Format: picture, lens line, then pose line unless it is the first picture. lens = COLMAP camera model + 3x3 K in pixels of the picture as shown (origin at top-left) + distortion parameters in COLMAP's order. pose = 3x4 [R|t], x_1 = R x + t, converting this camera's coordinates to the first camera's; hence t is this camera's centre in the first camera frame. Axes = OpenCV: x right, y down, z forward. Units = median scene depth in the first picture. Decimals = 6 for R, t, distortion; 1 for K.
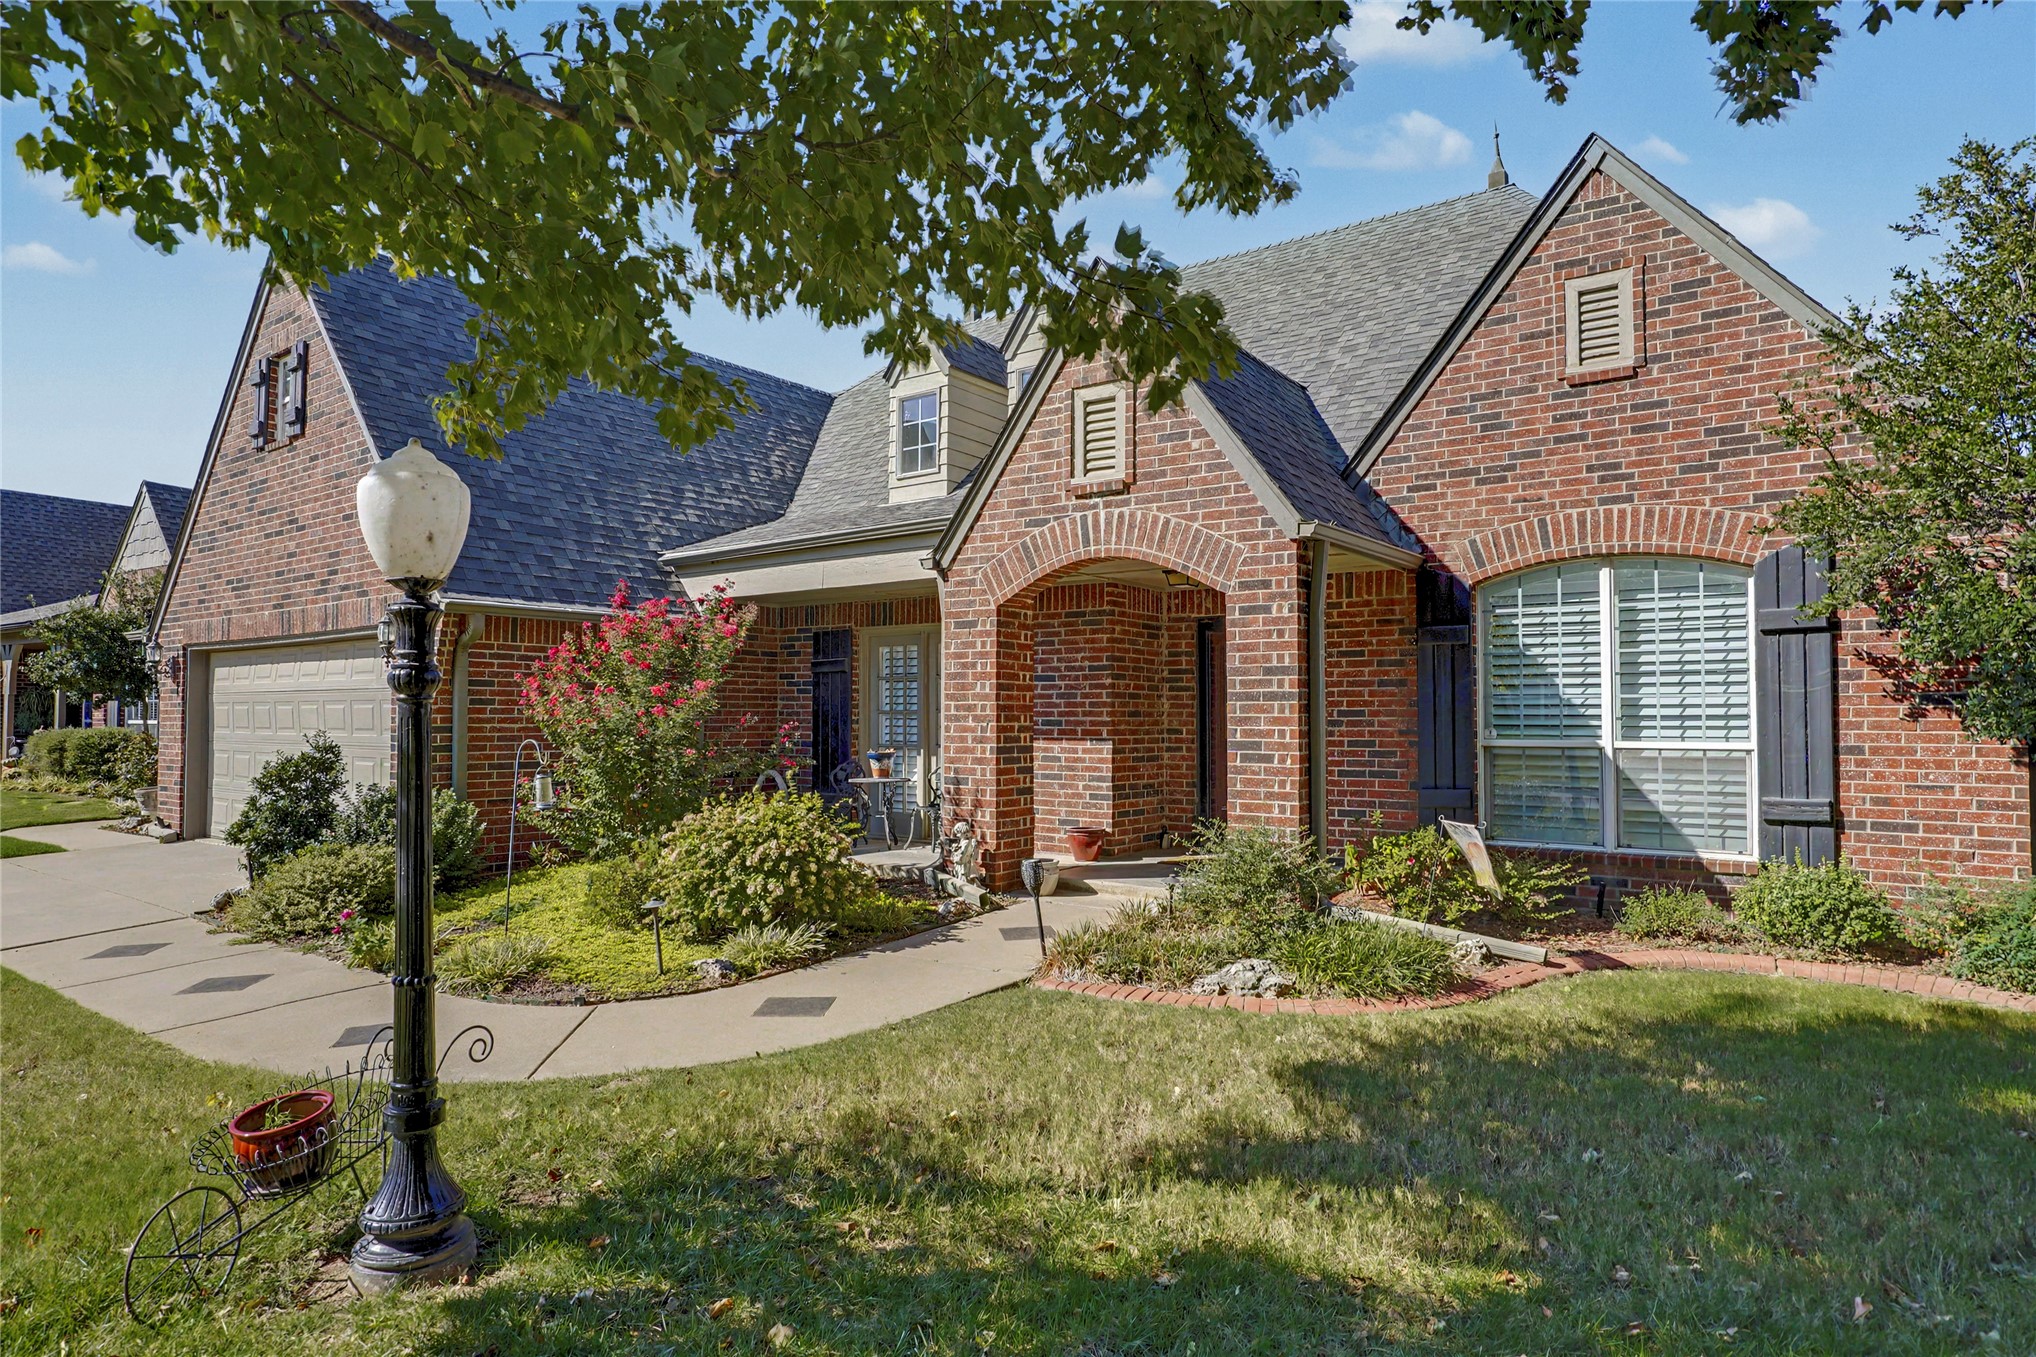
lens RADIAL K [[1130.9, 0, 1018.0], [0, 1130.9, 678.5], [0, 0, 1]] dist [-0.003464, -0.000336]
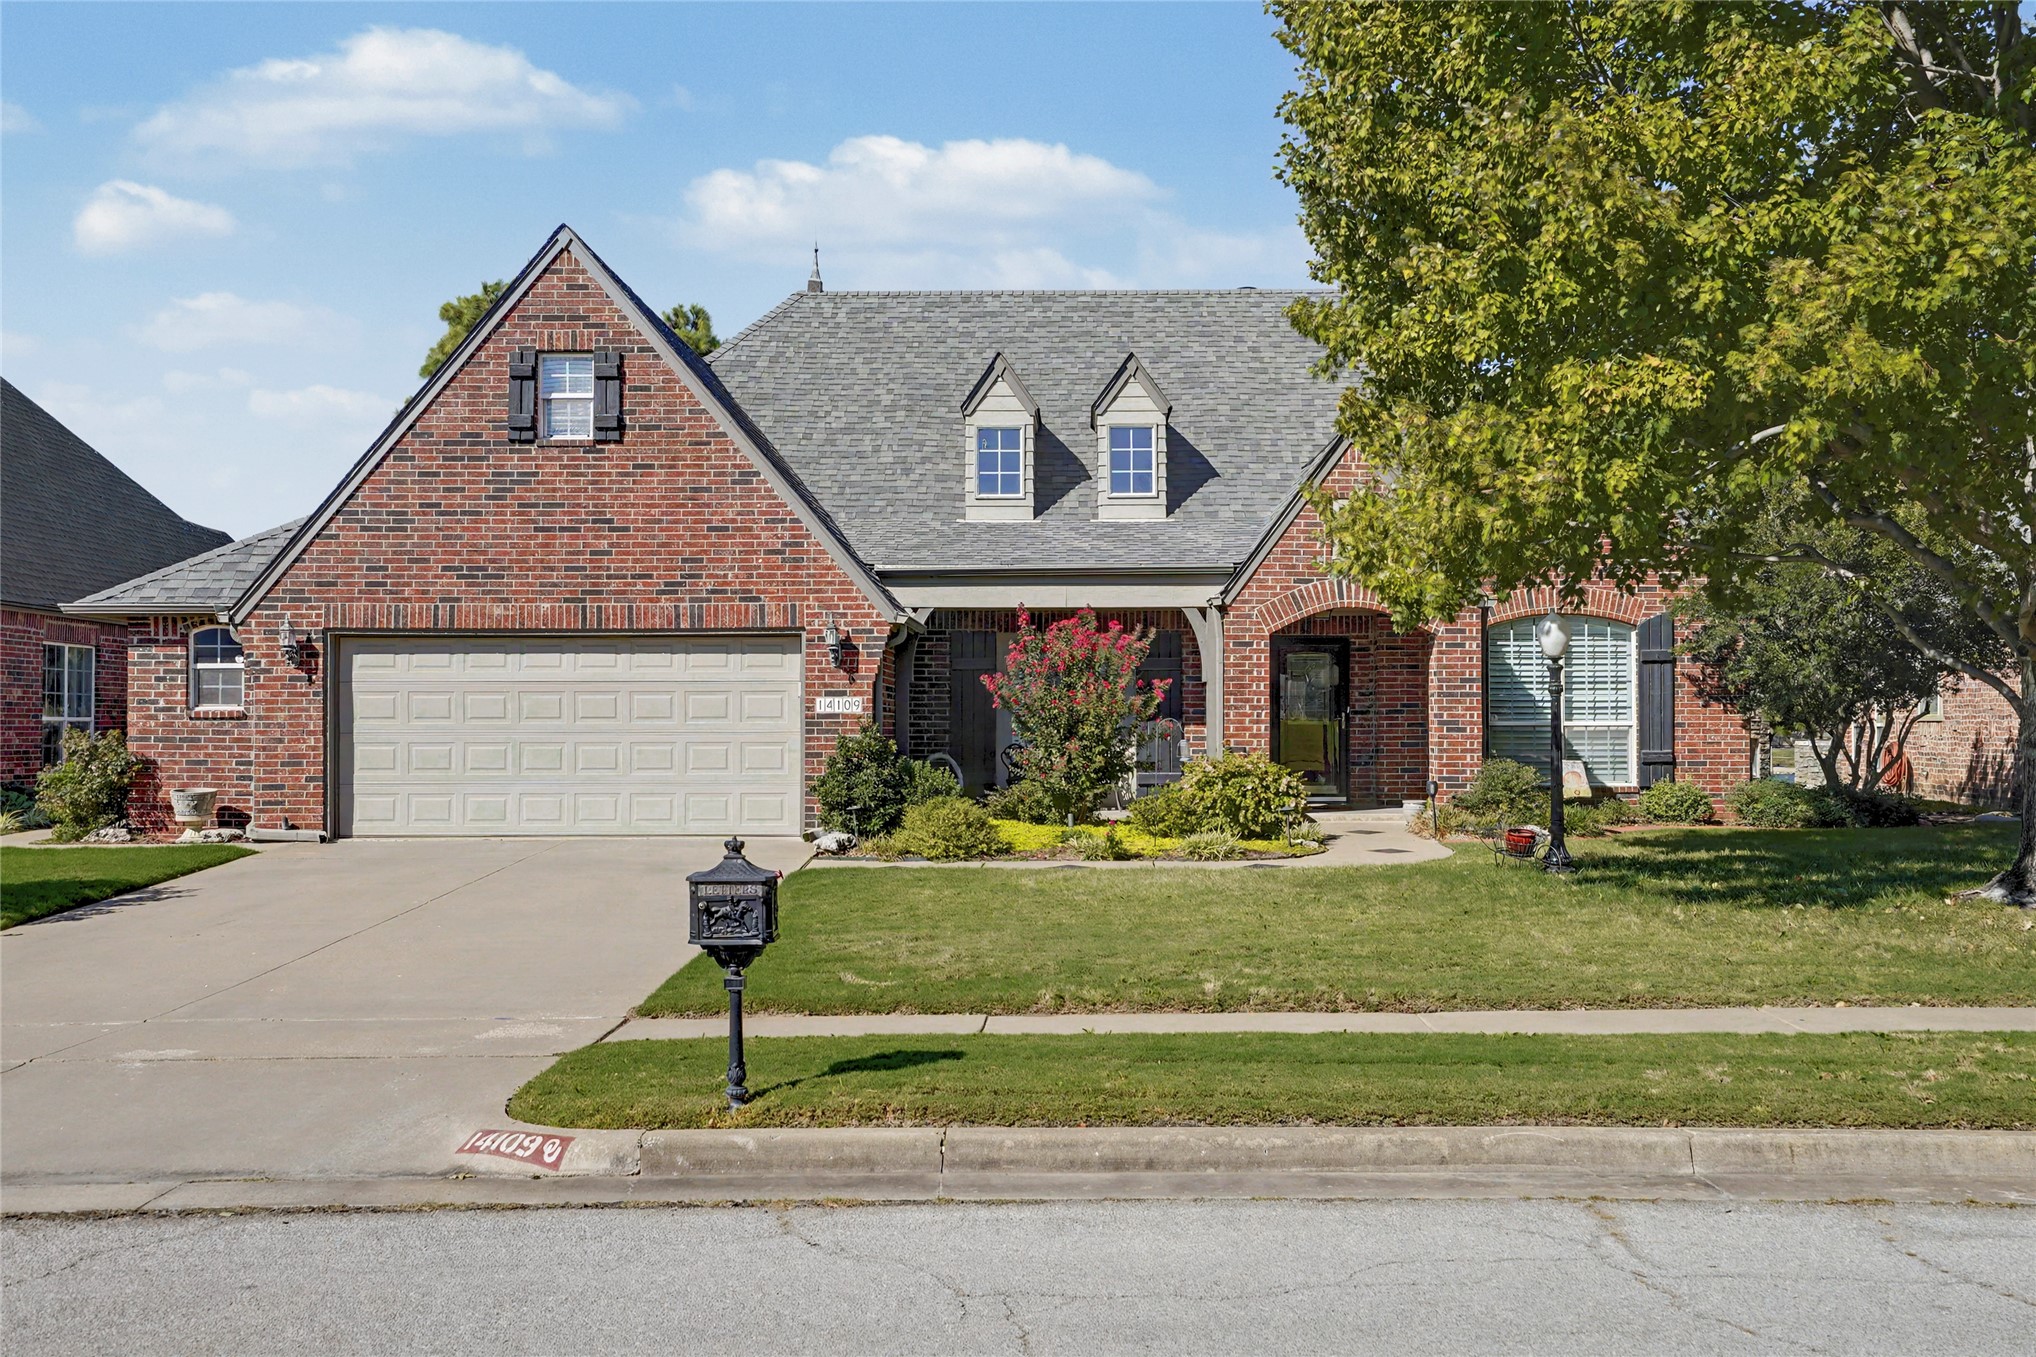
lens RADIAL K [[1926.6, 0, 1018.0], [0, 1926.6, 678.5], [0, 0, 1]] dist [0.041267, -0.001363]
pose [[0.836418, 0.011424, 0.547973, -1.831150], [-0.017379, 0.999833, 0.005683, -0.013135], [-0.547816, -0.014276, 0.836477, -1.038629]]
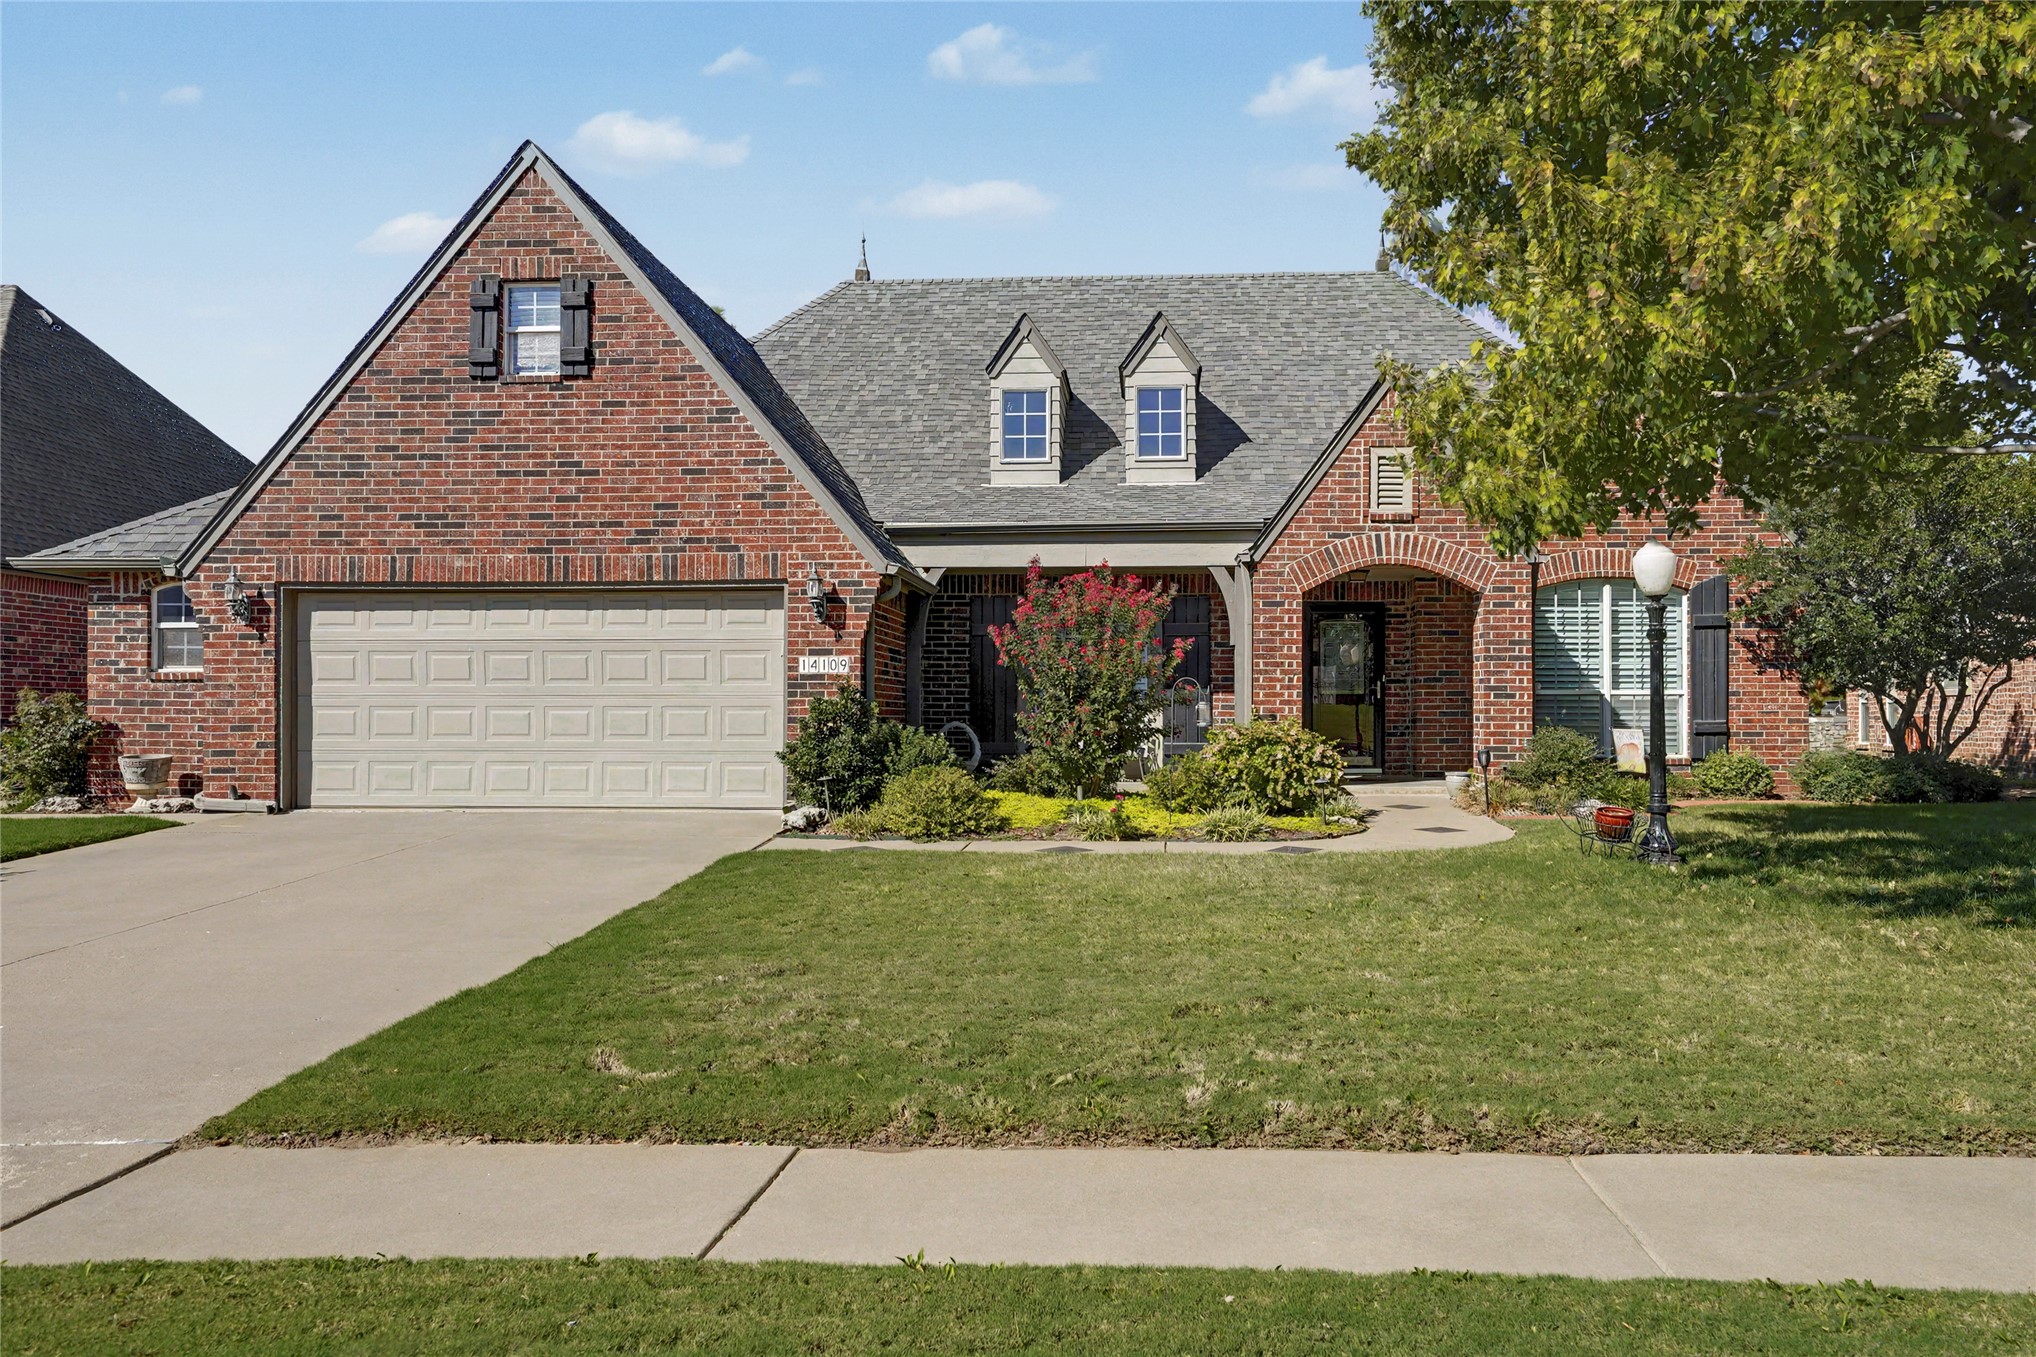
lens RADIAL K [[1492.6, 0, 1056.8], [0, 1492.6, 677.2], [0, 0, 1]] dist [0.005057, 0.001837]
pose [[0.854291, 0.012649, 0.519642, -1.328784], [-0.018354, 0.999815, 0.005837, 0.039174], [-0.519472, -0.014524, 0.854364, -0.456515]]
